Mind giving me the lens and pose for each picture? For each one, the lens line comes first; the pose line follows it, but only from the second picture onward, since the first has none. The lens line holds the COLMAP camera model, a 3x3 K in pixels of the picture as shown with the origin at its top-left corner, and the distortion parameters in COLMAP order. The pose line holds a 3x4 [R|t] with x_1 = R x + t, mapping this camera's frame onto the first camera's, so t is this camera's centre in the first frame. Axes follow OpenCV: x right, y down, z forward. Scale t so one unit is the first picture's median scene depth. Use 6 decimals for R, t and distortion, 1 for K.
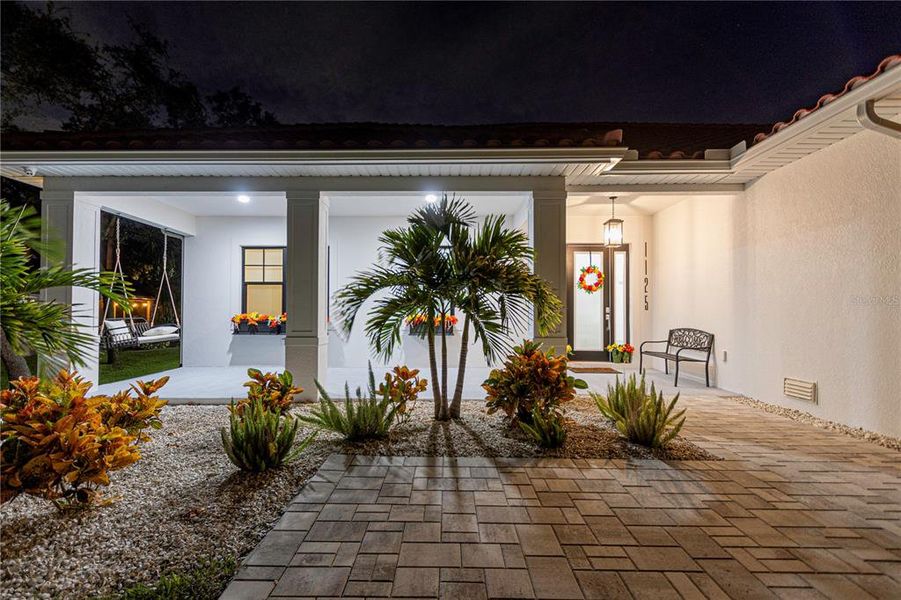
lens RADIAL K [[415.5, 0, 448.8], [0, 415.5, 298.0], [0, 0, 1]] dist [0.003864, -0.001946]
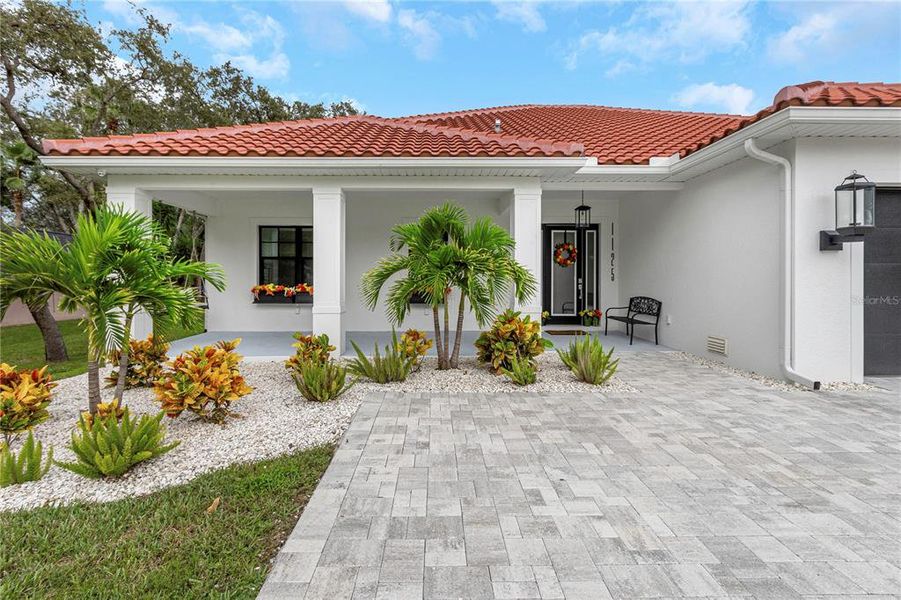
lens RADIAL K [[415.5, 0, 444.5], [0, 415.5, 279.7], [0, 0, 1]] dist [0.003864, -0.001946]
pose [[0.999713, -0.004716, 0.023493, -0.023888], [0.003781, 0.999205, 0.039694, -0.023781], [-0.023662, -0.039594, 0.998936, -0.164554]]
